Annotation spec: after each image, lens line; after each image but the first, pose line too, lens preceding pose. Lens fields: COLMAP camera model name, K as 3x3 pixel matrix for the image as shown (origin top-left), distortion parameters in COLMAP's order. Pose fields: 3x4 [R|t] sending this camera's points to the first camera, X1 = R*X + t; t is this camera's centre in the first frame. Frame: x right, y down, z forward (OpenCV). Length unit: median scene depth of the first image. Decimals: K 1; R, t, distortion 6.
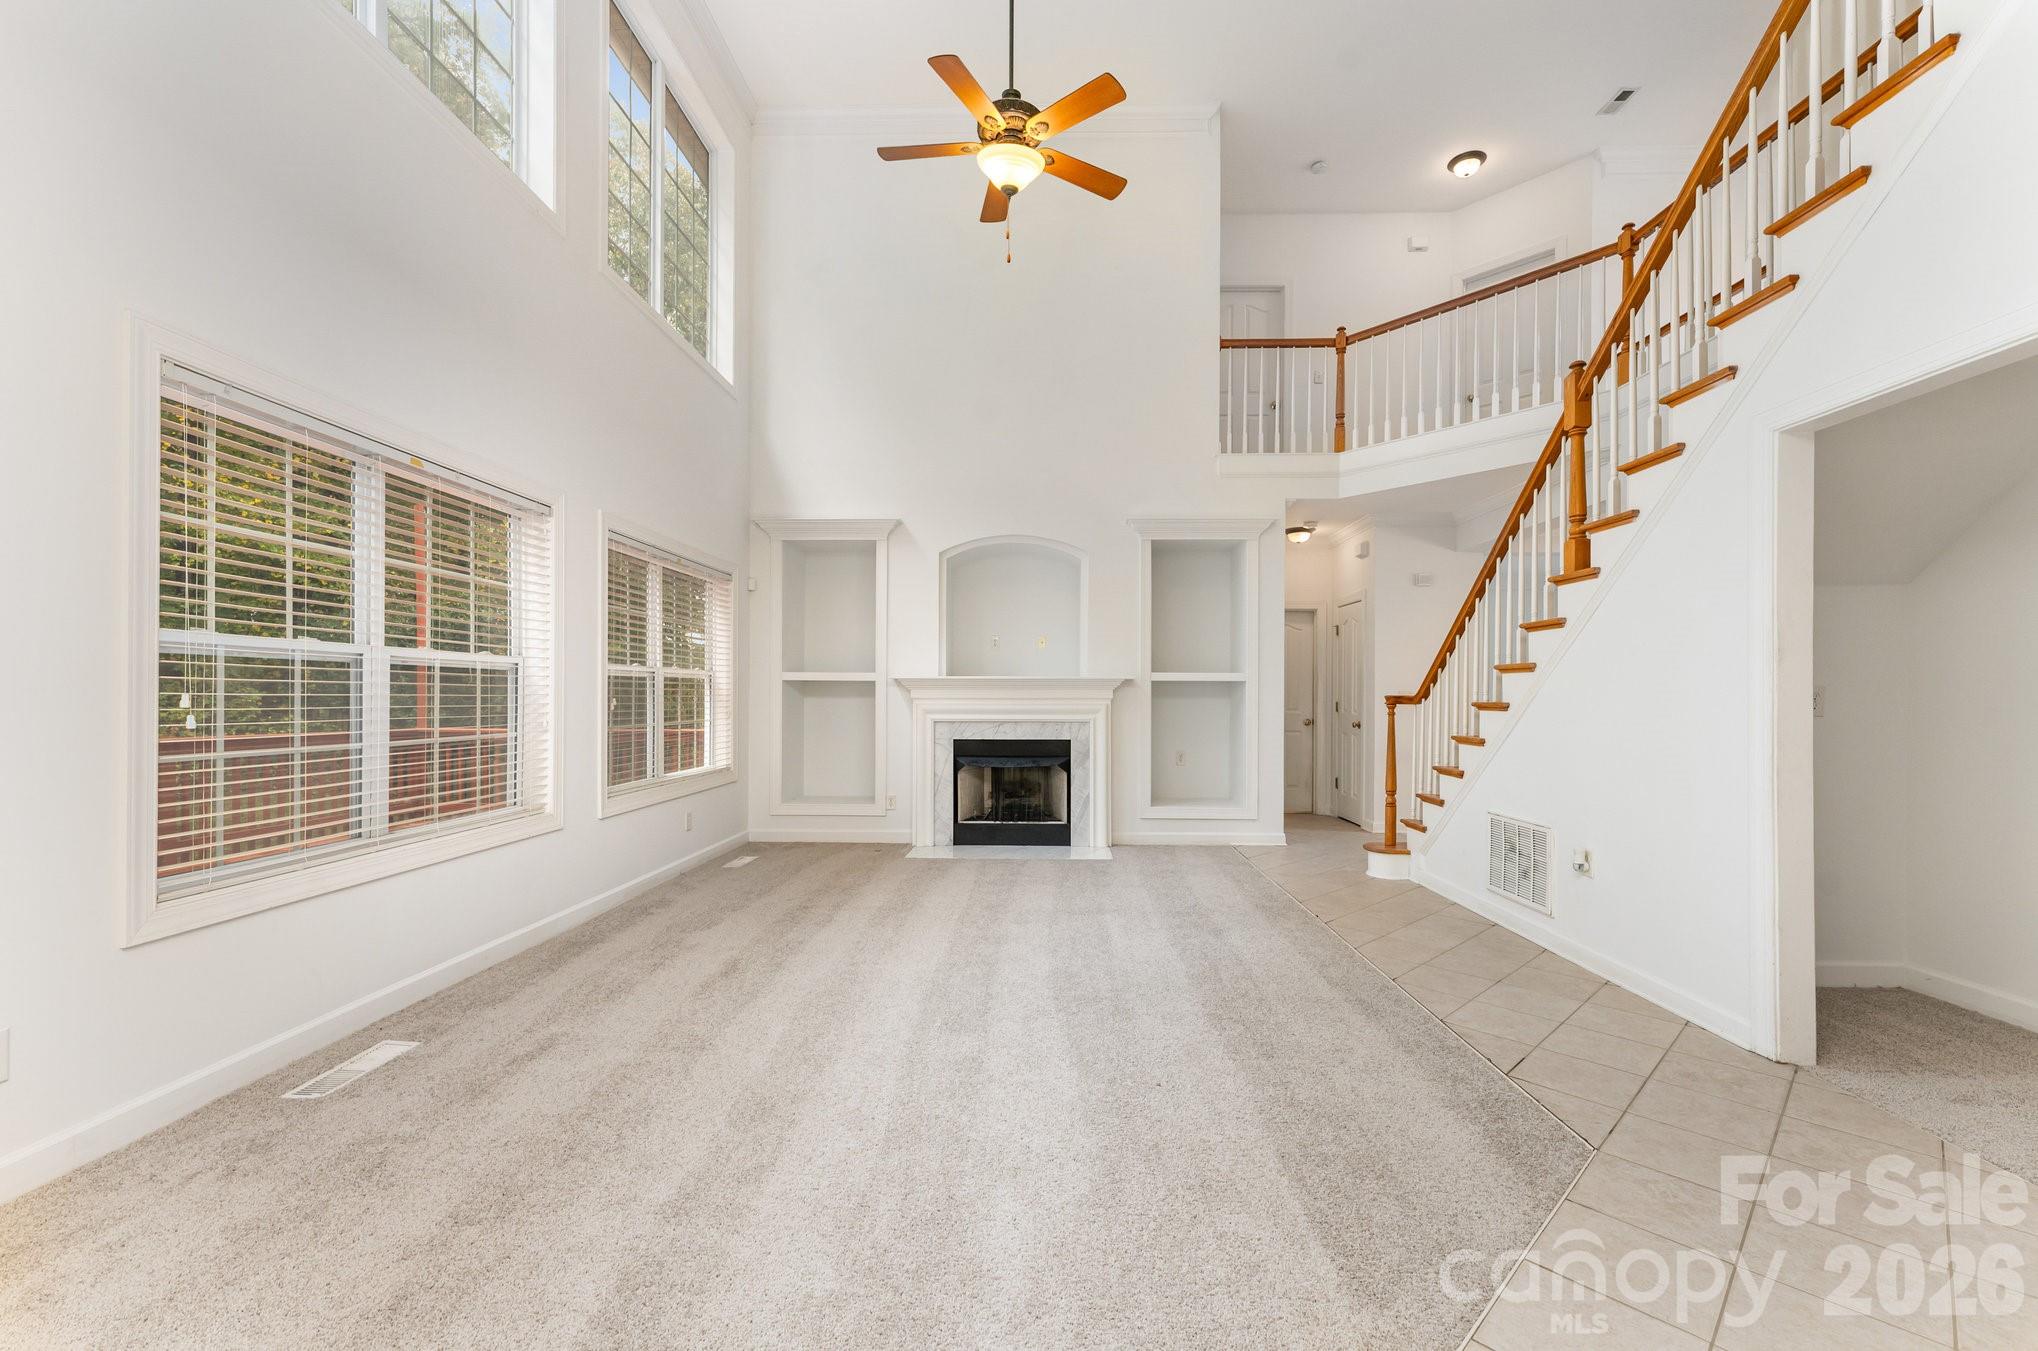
lens RADIAL K [[826.1, 0, 1025.8], [0, 826.1, 694.0], [0, 0, 1]] dist [0.000126, -0.000264]
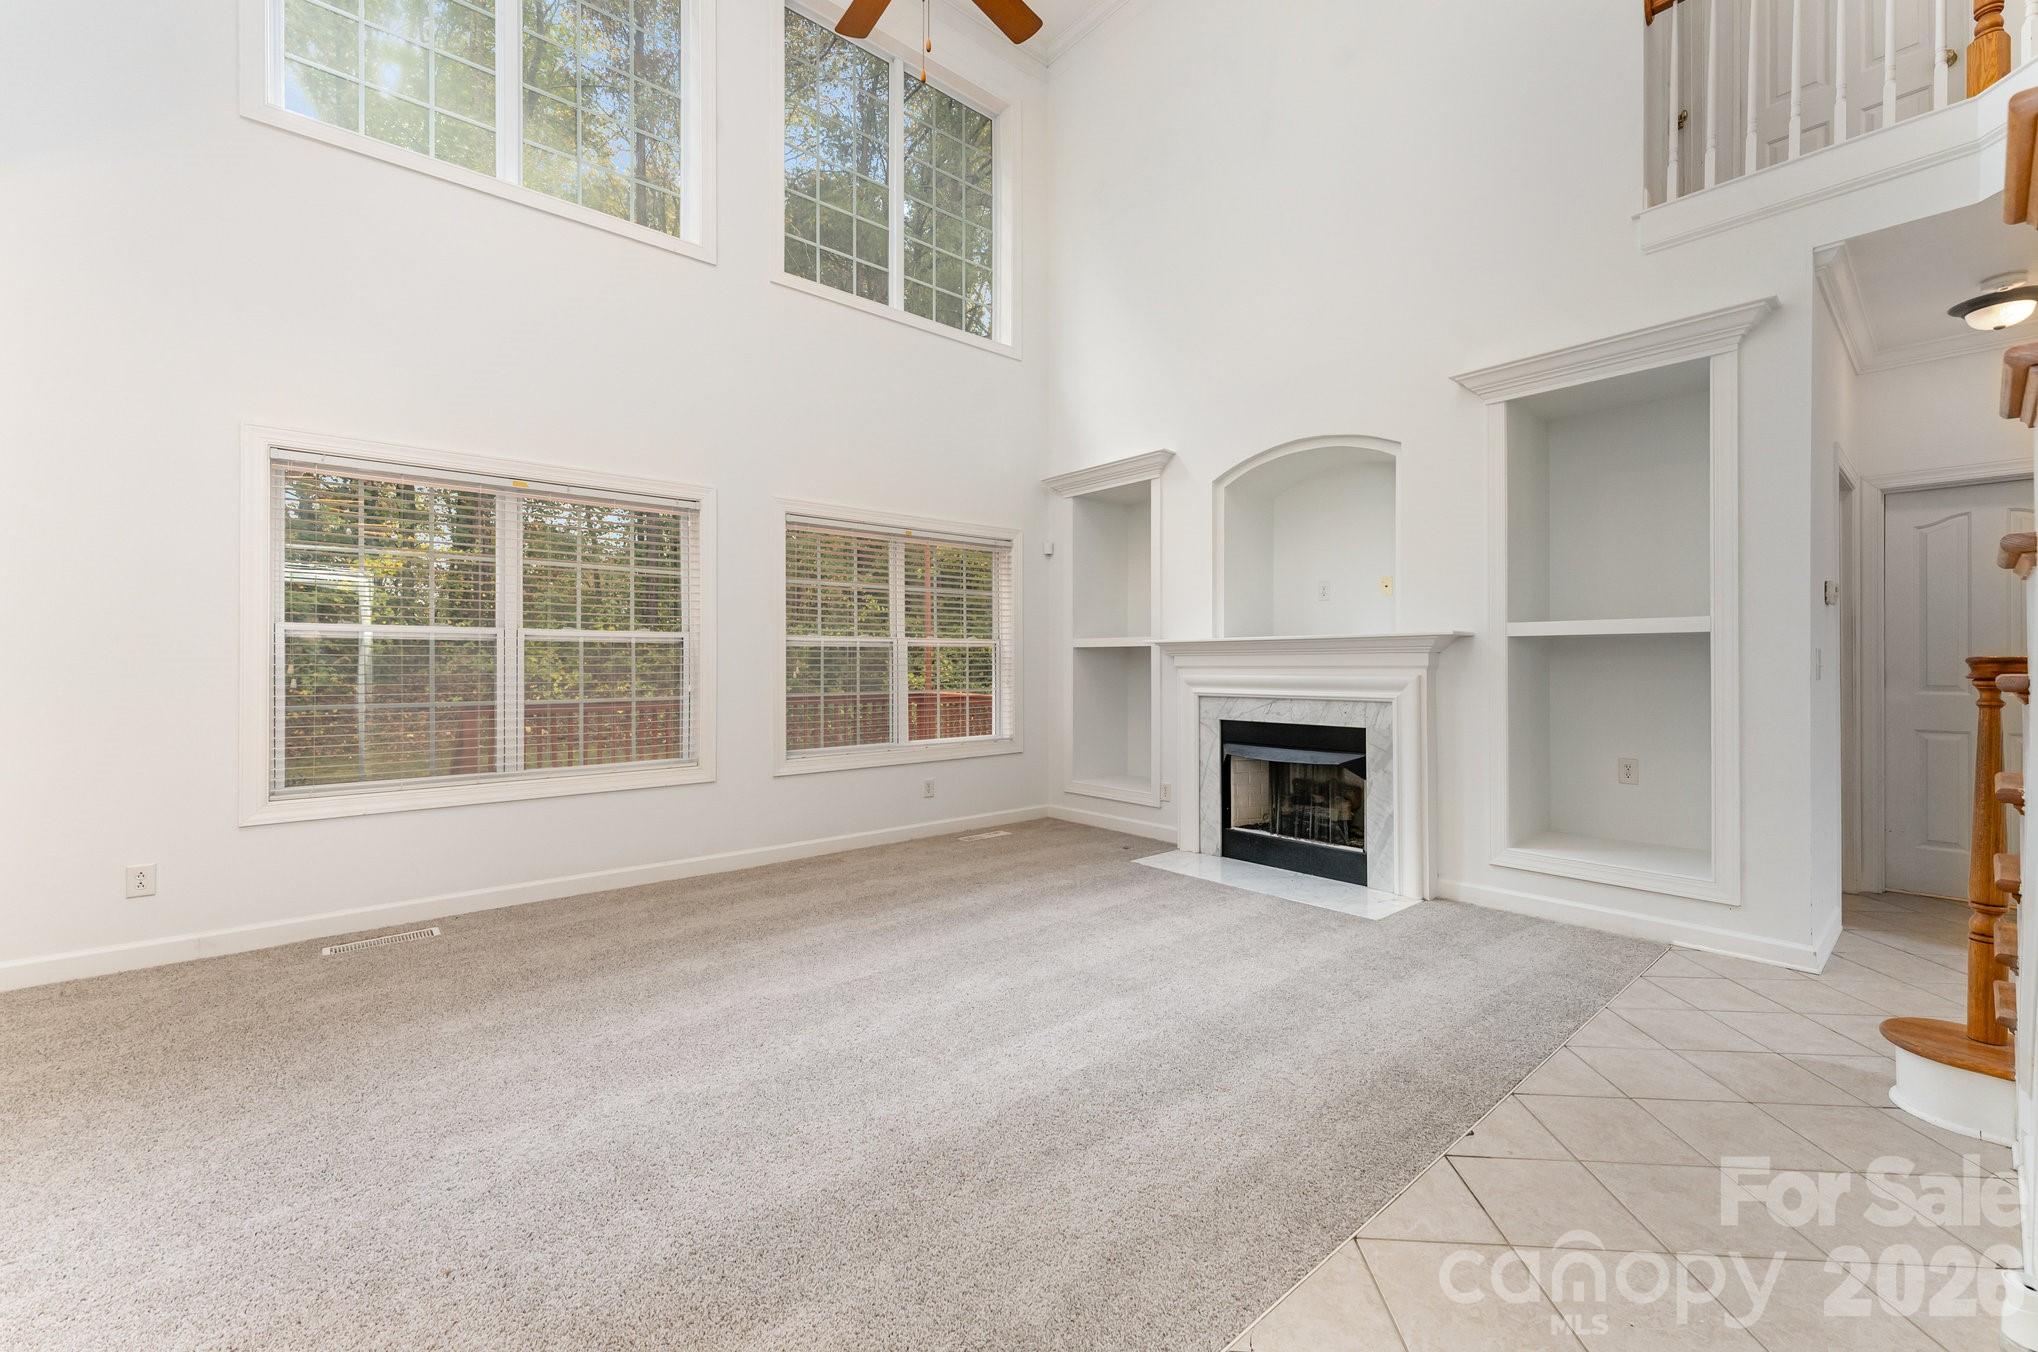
lens RADIAL K [[826.1, 0, 1021.2], [0, 826.1, 671.3], [0, 0, 1]] dist [0.000126, -0.000264]
pose [[0.682452, 0.001221, -0.730929, 0.350142], [0.004995, 0.999967, 0.006334, 0.003910], [0.730913, -0.007974, 0.682424, 0.338275]]
